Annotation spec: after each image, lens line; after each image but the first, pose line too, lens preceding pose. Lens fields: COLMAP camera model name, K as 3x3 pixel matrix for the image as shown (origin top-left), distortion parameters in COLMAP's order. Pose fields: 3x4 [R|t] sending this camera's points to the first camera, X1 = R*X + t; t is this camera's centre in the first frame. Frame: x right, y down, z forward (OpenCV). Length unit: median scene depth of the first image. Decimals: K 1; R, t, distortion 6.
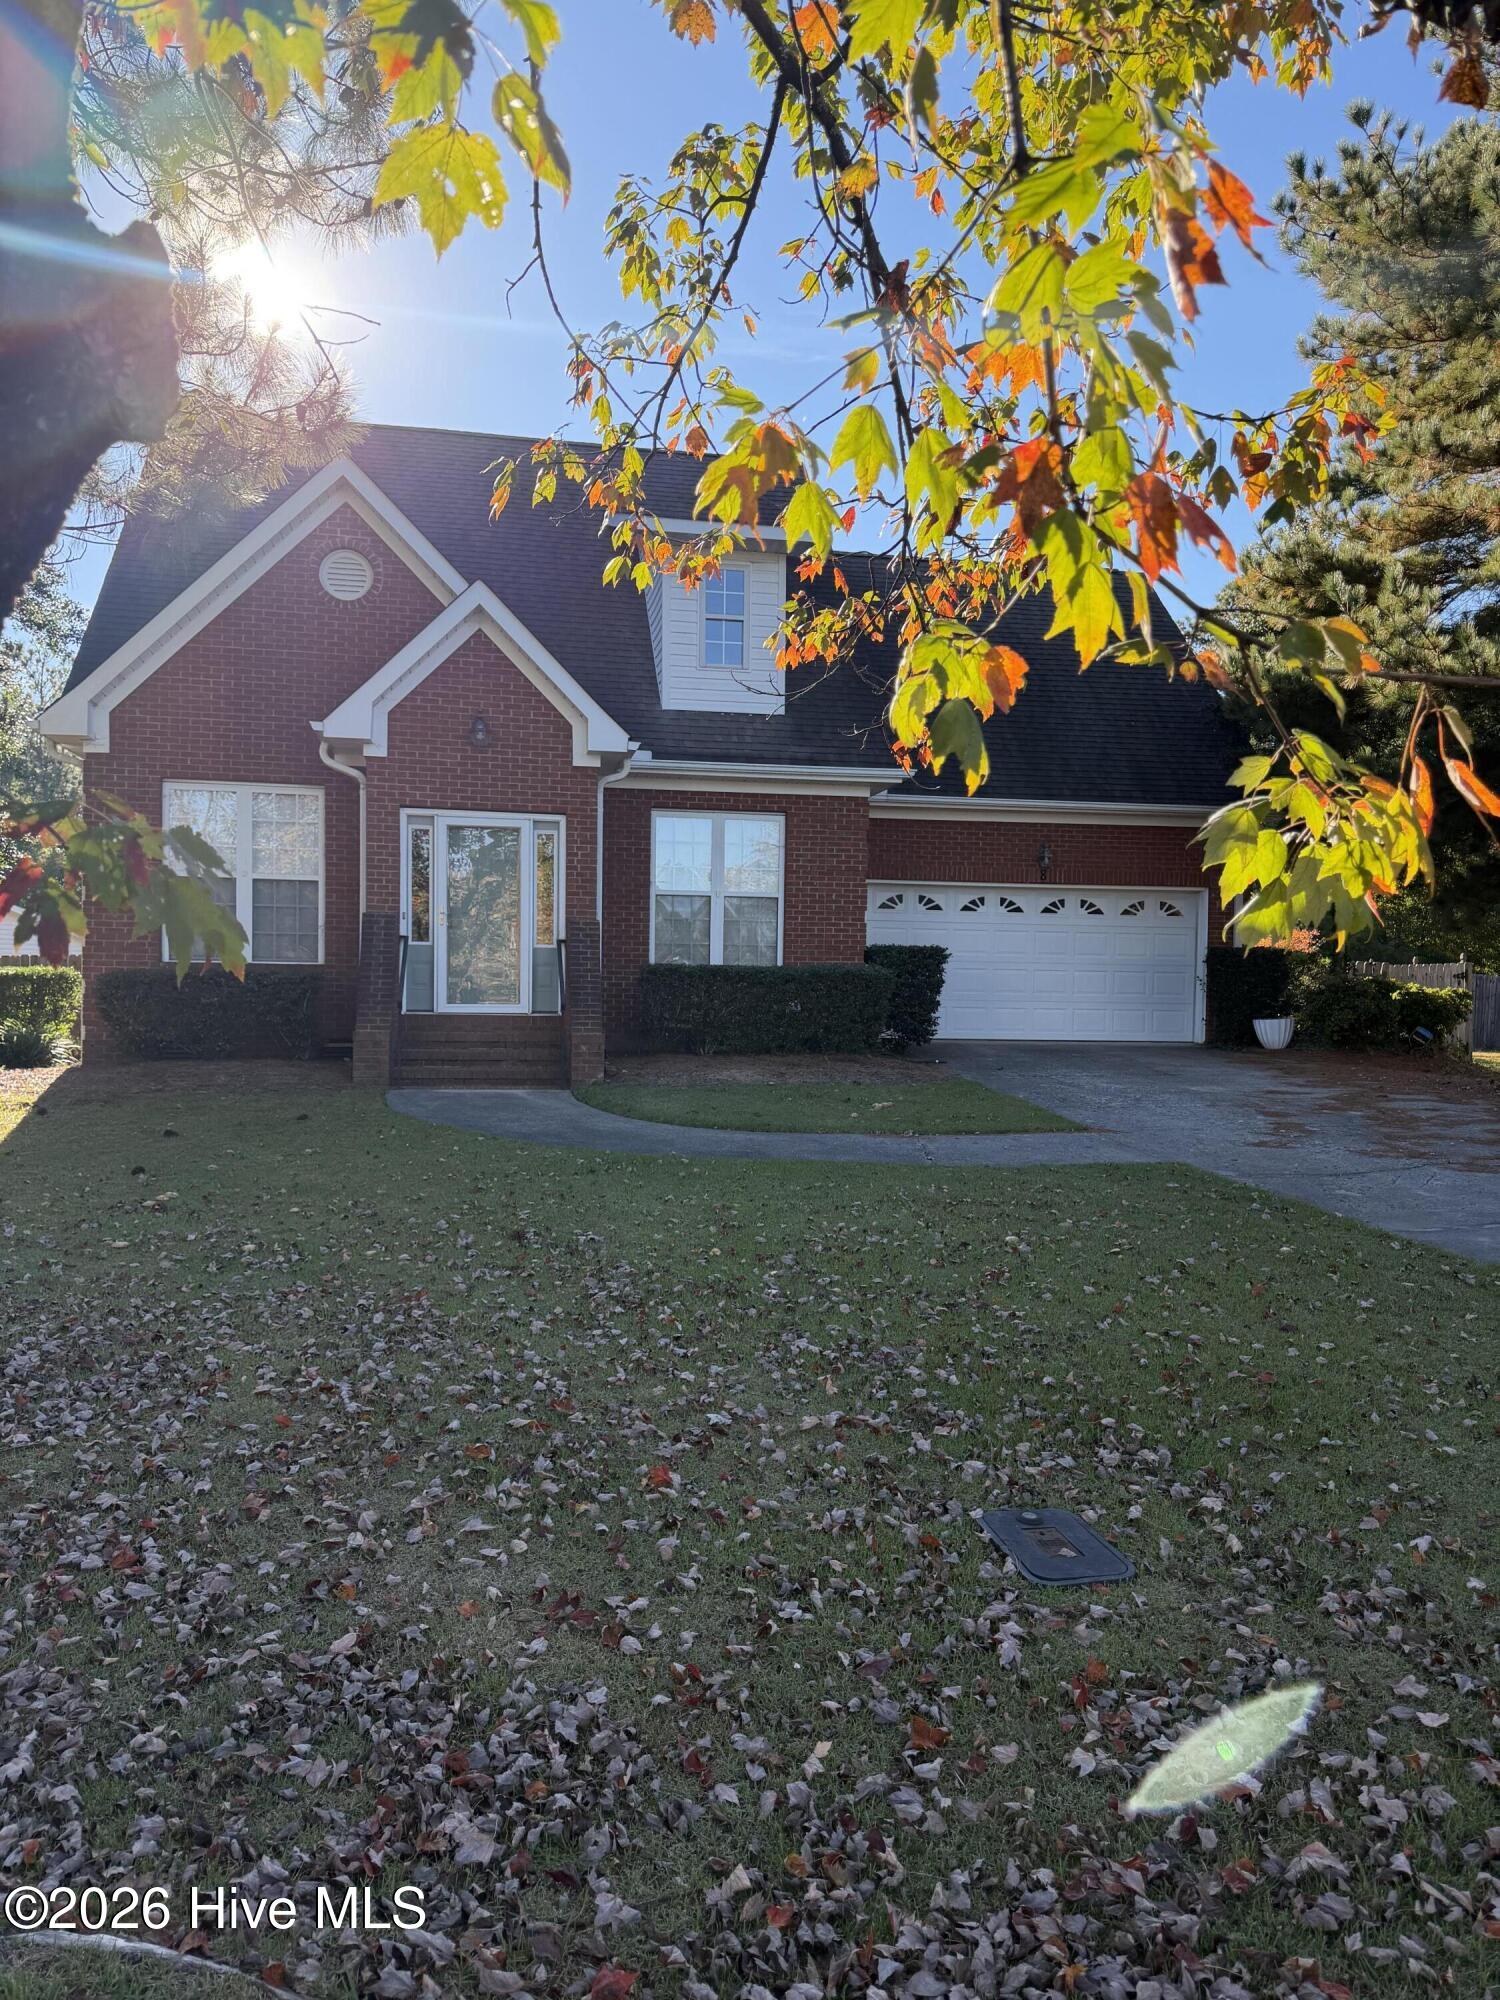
lens RADIAL K [[1397.6, 0, 749.3], [0, 1397.6, 1006.1], [0, 0, 1]] dist [0.084915, 0.000535]
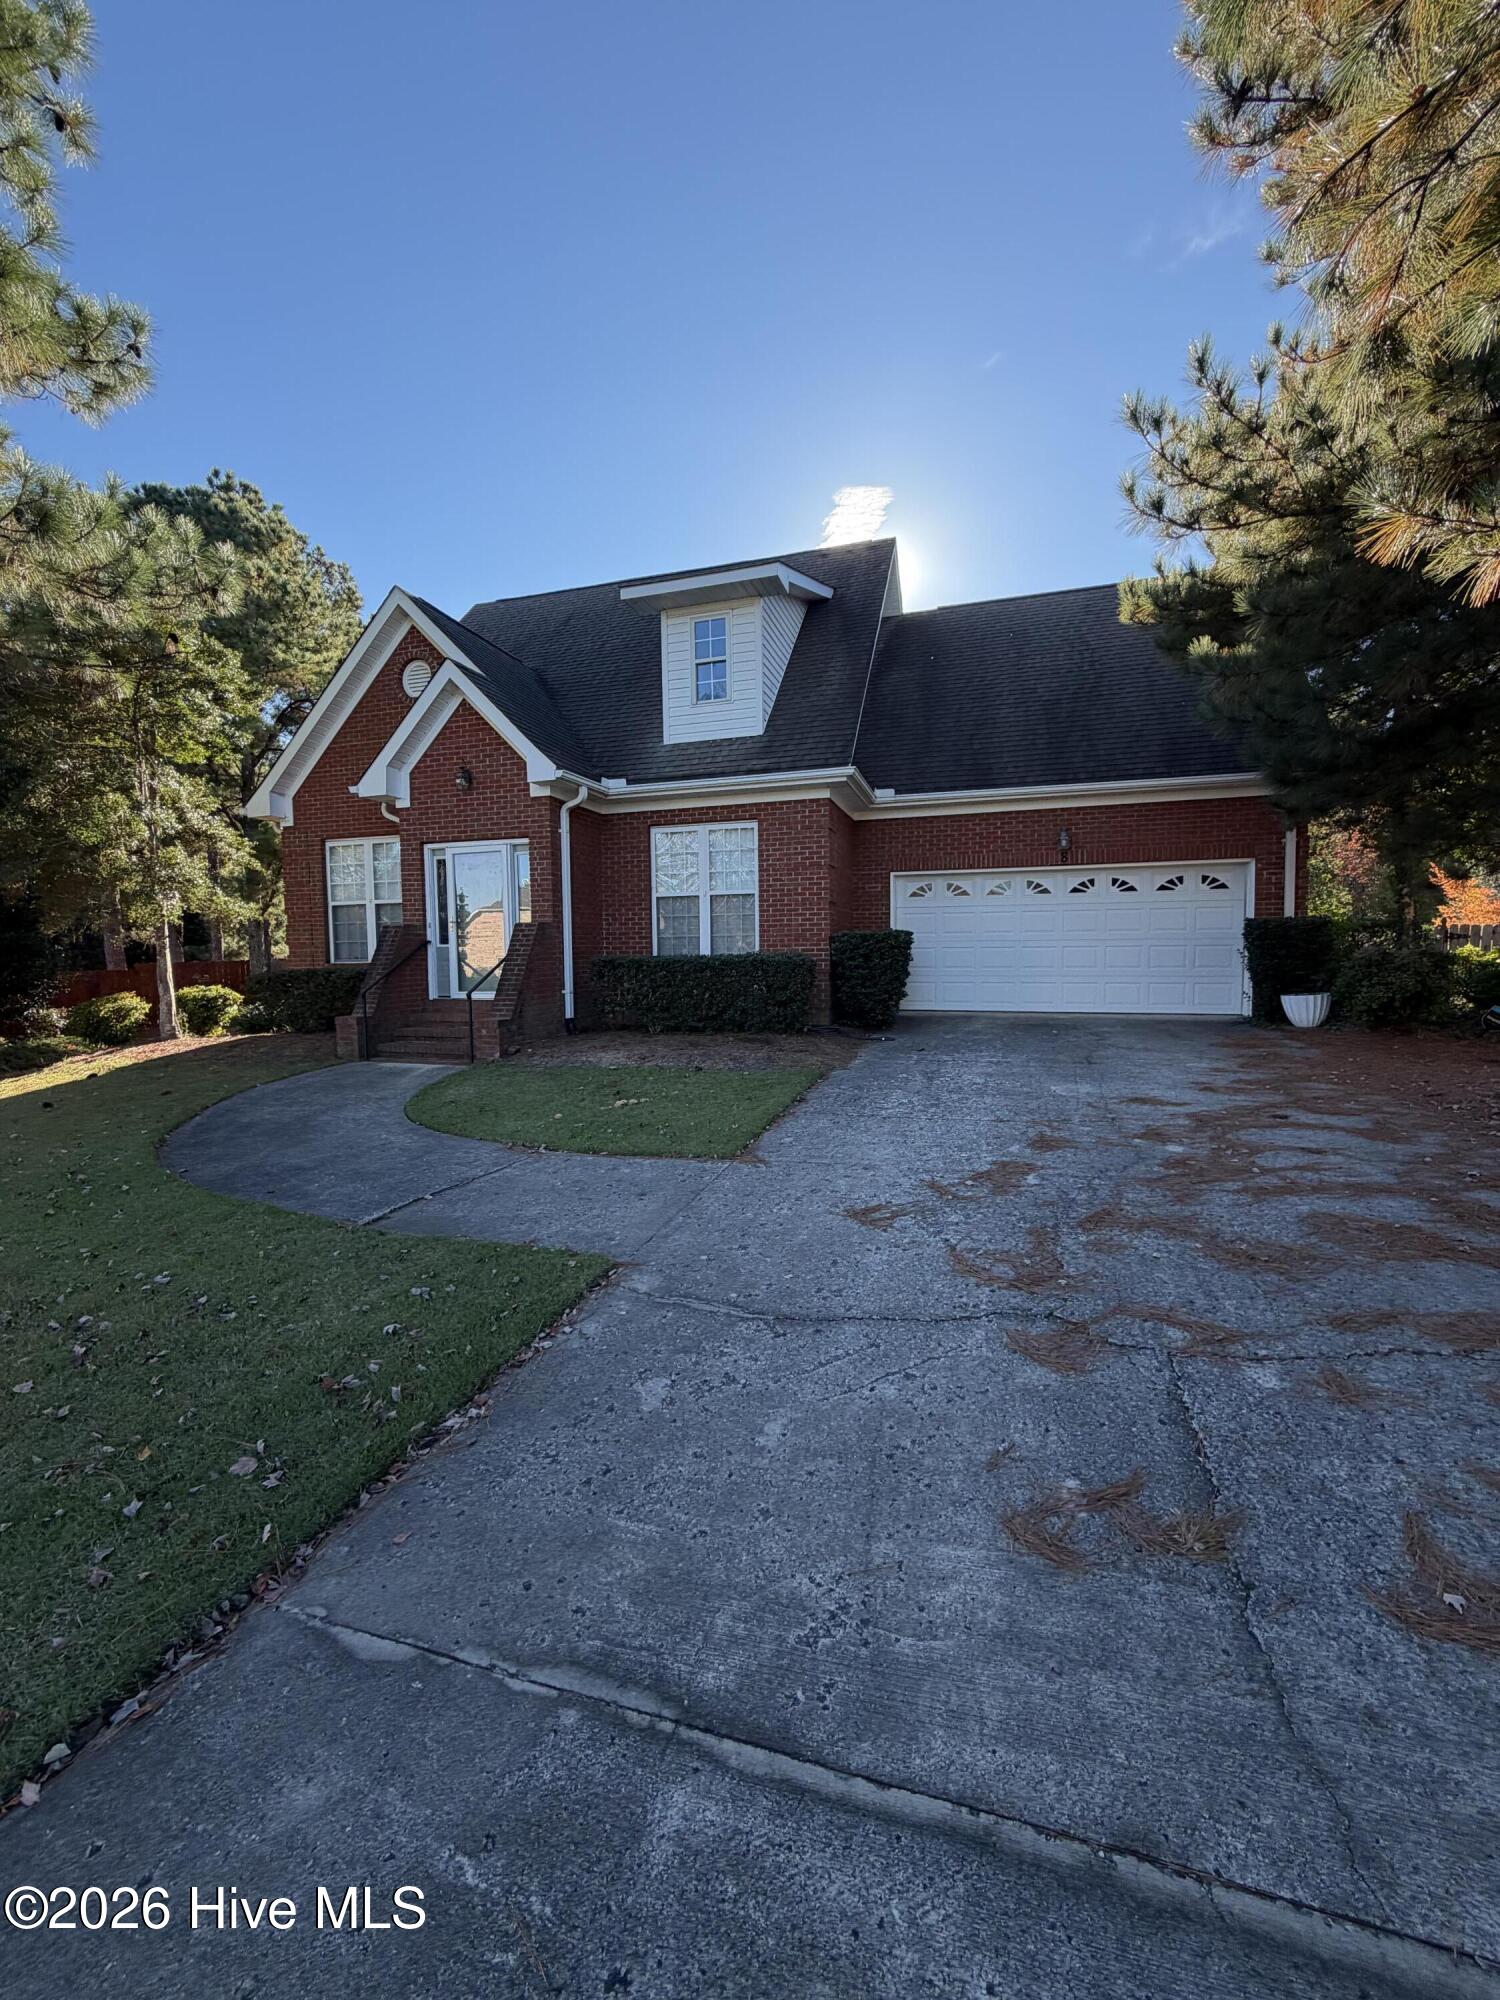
lens RADIAL K [[801.2, 0, 750.6], [0, 801.2, 1004.1], [0, 0, 1]] dist [-0.001119, -0.000181]
pose [[0.882273, 0.008997, -0.470652, 0.332083], [0.017680, 0.998478, 0.052231, -0.021320], [0.470406, -0.054404, 0.880772, 0.408748]]
